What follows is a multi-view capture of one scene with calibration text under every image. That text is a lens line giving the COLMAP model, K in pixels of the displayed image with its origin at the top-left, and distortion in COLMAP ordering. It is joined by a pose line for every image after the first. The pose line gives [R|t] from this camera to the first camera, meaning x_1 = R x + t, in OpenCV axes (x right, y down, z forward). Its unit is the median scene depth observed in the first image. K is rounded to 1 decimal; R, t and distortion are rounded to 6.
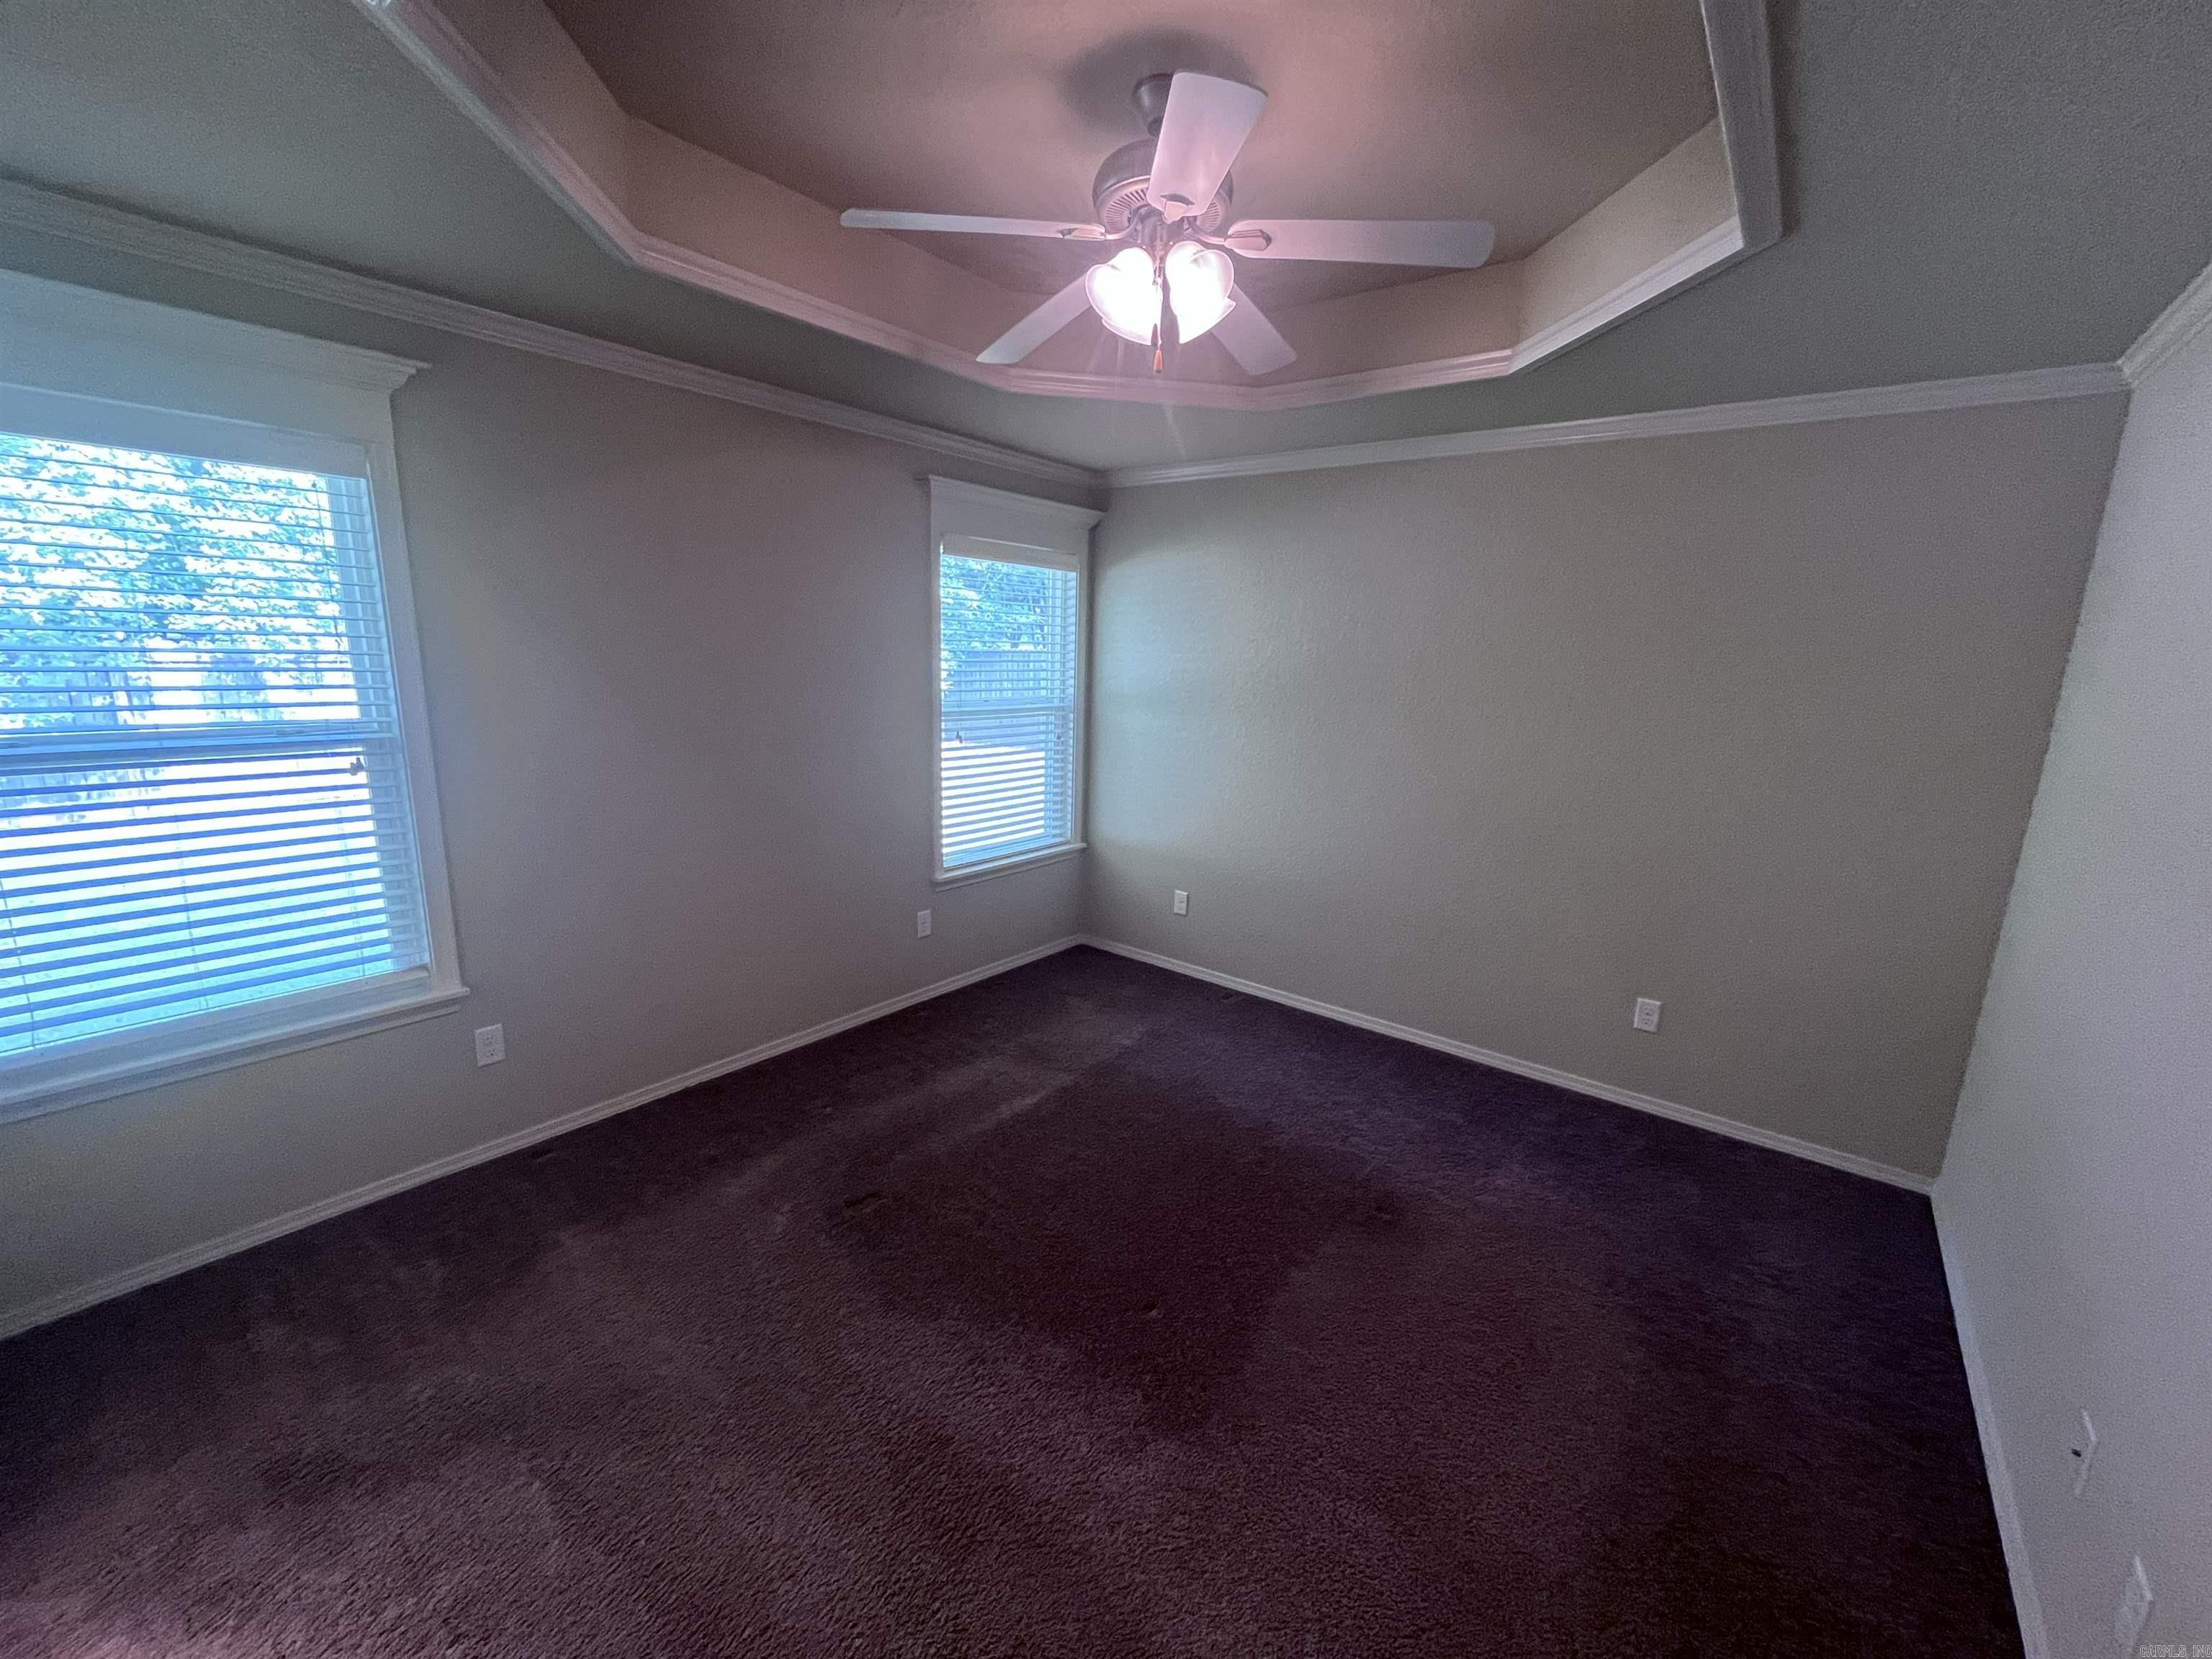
lens RADIAL K [[891.6, 0, 1105.2], [0, 891.6, 832.2], [0, 0, 1]] dist [-0.004604, -0.000323]
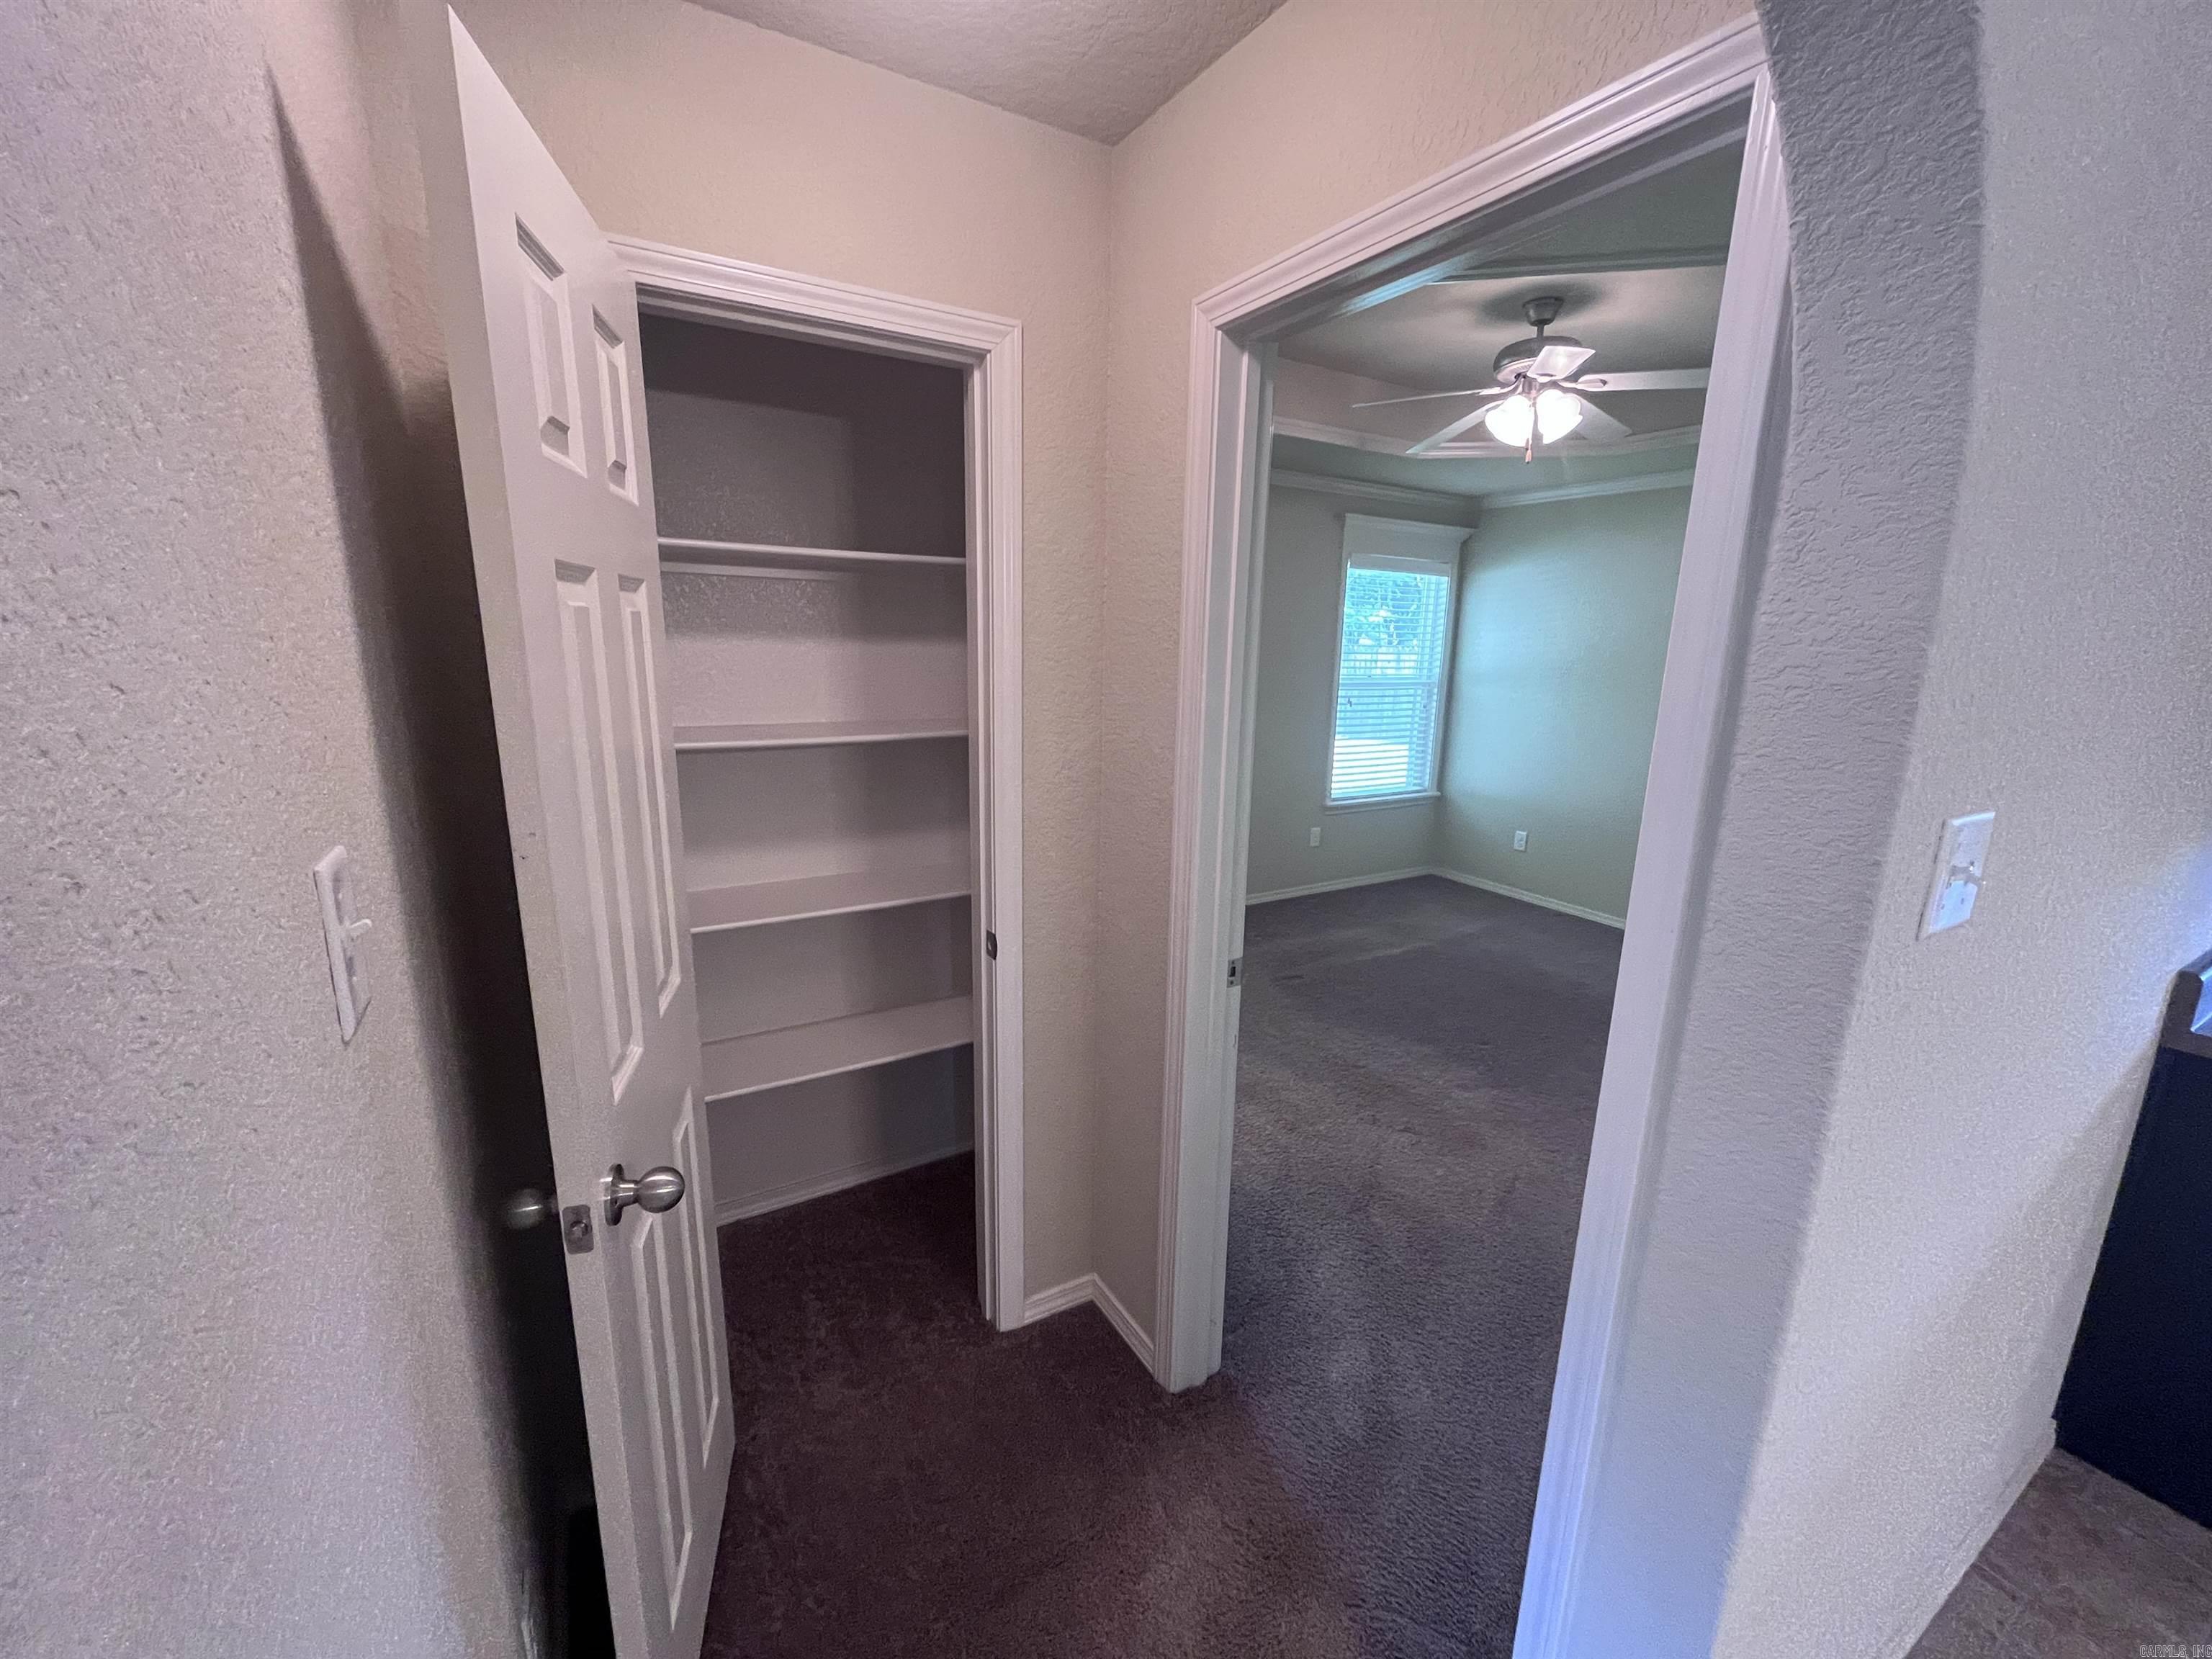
lens RADIAL K [[891.6, 0, 1112.1], [0, 891.6, 829.3], [0, 0, 1]] dist [-0.004604, -0.000323]
pose [[0.938241, 0.061453, -0.340481, -0.033283], [-0.062830, 0.998000, 0.006991, 0.112580], [0.340229, 0.014834, 0.940226, -0.445084]]
